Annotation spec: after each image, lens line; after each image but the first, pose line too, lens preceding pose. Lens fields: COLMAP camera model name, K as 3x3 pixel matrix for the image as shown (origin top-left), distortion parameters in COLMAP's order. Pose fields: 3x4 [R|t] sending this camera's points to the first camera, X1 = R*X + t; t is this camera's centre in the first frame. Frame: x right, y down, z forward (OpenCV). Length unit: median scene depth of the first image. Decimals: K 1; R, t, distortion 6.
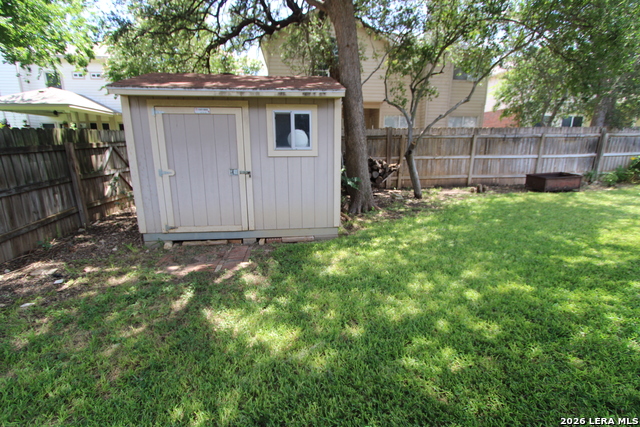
lens RADIAL K [[294.2, 0, 319.9], [0, 294.2, 214.3], [0, 0, 1]] dist [-0.011120, 0.001564]
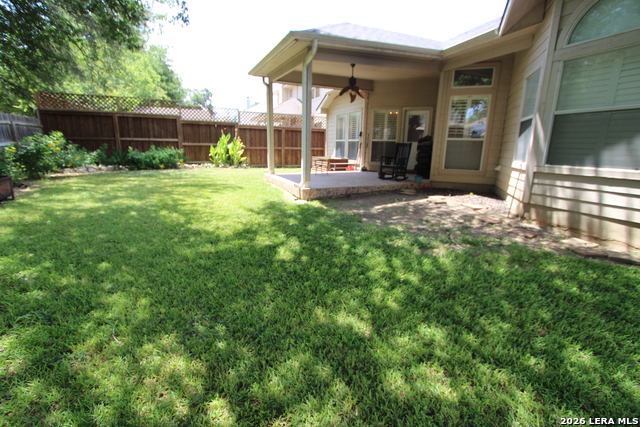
lens RADIAL K [[294.2, 0, 318.5], [0, 294.2, 211.7], [0, 0, 1]] dist [-0.011120, 0.001564]
pose [[-0.300875, -0.217978, 0.928418, -0.024411], [0.209566, 0.934619, 0.287349, -0.211499], [-0.930353, 0.281021, -0.235522, 1.009660]]
